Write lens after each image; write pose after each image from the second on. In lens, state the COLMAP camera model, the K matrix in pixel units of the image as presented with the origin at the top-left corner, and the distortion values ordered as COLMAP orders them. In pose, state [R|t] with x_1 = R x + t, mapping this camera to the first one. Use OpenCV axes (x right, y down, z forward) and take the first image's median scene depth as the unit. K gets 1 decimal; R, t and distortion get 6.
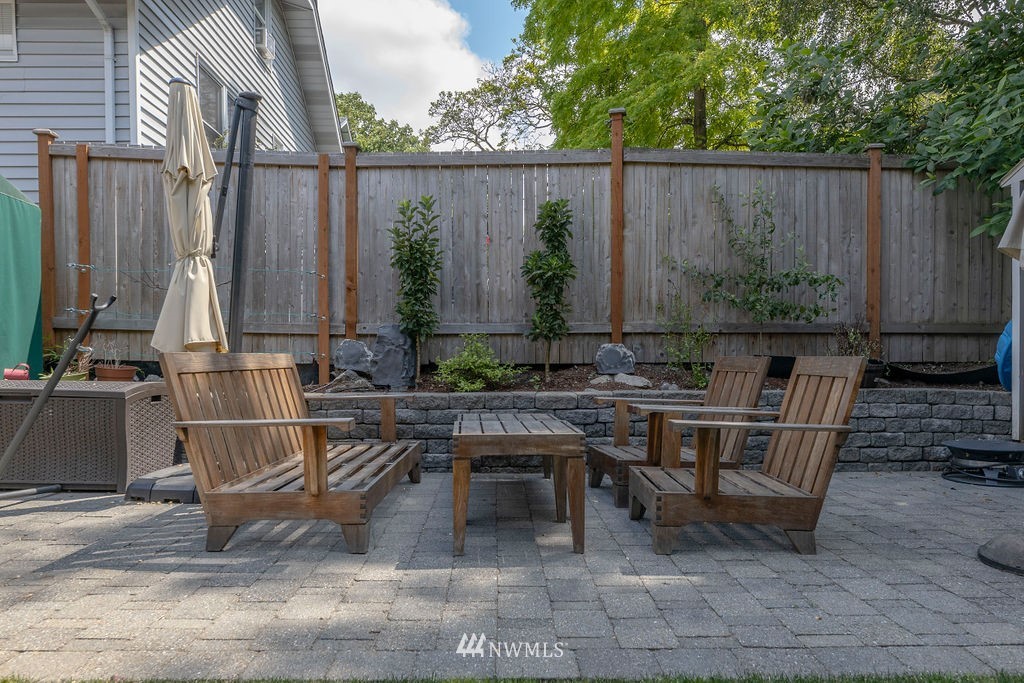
lens RADIAL K [[675.0, 0, 507.3], [0, 675.0, 370.8], [0, 0, 1]] dist [-0.001436, -0.002801]
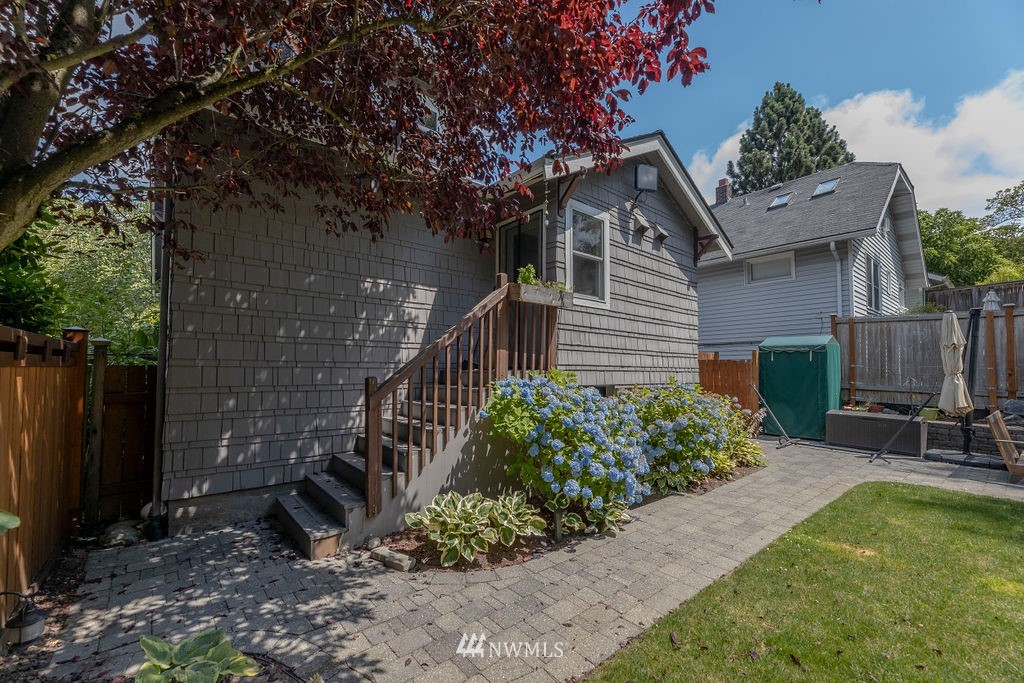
lens RADIAL K [[418.3, 0, 509.8], [0, 418.3, 355.0], [0, 0, 1]] dist [-0.002592, 0.000440]
pose [[0.615378, -0.018413, -0.788017, -0.175597], [-0.020483, 0.999016, -0.039338, -0.103330], [0.787966, 0.040349, 0.614396, -1.041618]]
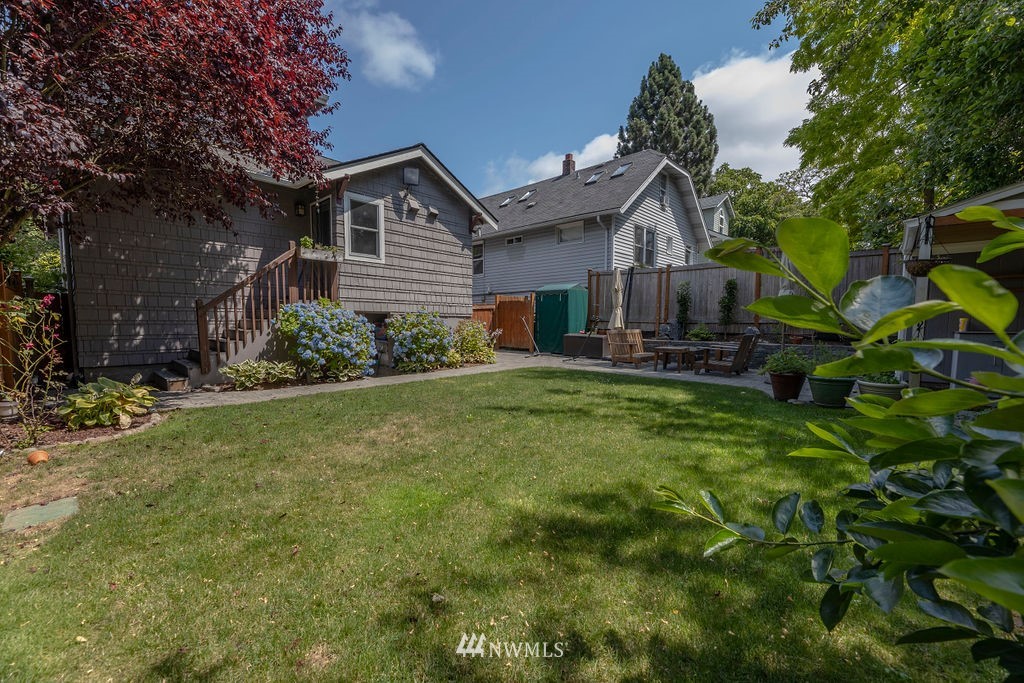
lens RADIAL K [[418.3, 0, 509.8], [0, 418.3, 355.0], [0, 0, 1]] dist [-0.002592, 0.000440]
pose [[0.713017, 0.063773, -0.698241, 0.691935], [-0.017858, 0.997184, 0.072840, -0.032228], [0.700920, -0.039467, 0.712147, -1.046537]]
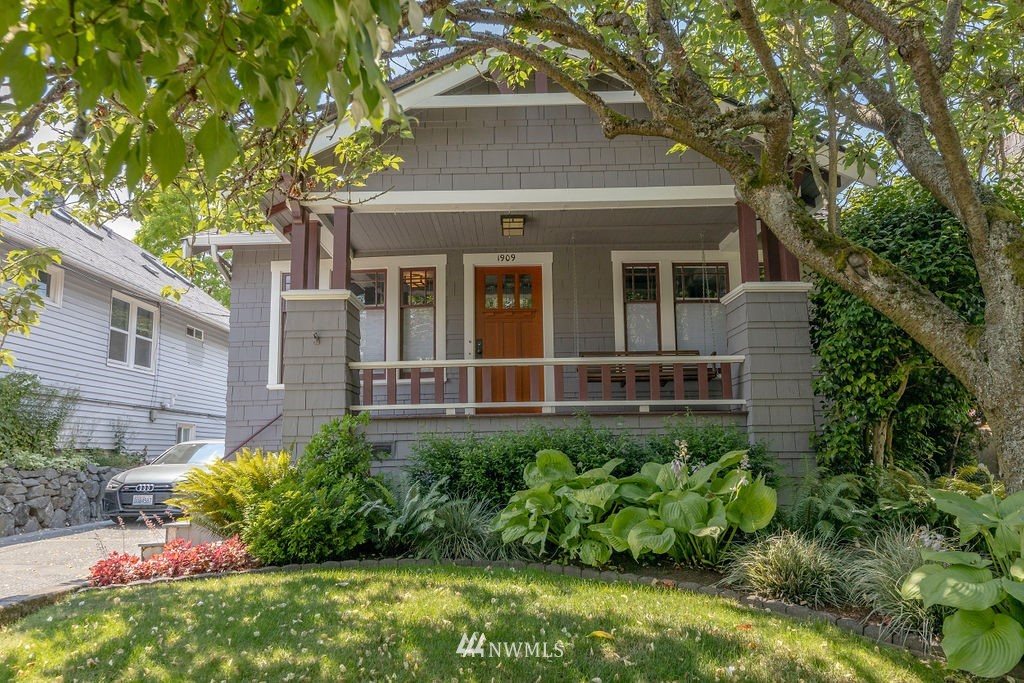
lens RADIAL K [[675.0, 0, 507.3], [0, 675.0, 370.8], [0, 0, 1]] dist [-0.001436, -0.002801]
pose [[0.041452, 0.130769, 0.990546, -4.643606], [0.021438, 0.991053, -0.131733, -0.017129], [-0.998910, 0.026696, 0.038278, -0.385384]]
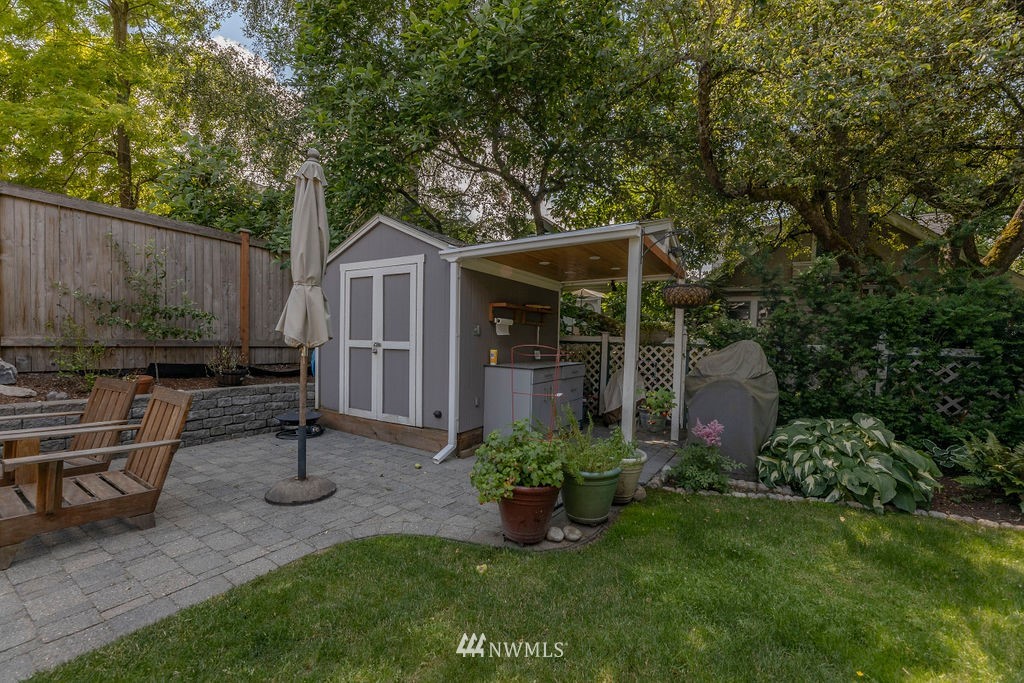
lens RADIAL K [[418.3, 0, 509.8], [0, 418.3, 355.0], [0, 0, 1]] dist [-0.002592, 0.000440]
pose [[0.548991, -0.013551, 0.835718, 0.055896], [-0.014910, 0.999551, 0.026002, -0.072829], [-0.835695, -0.026735, 0.548542, -0.082970]]
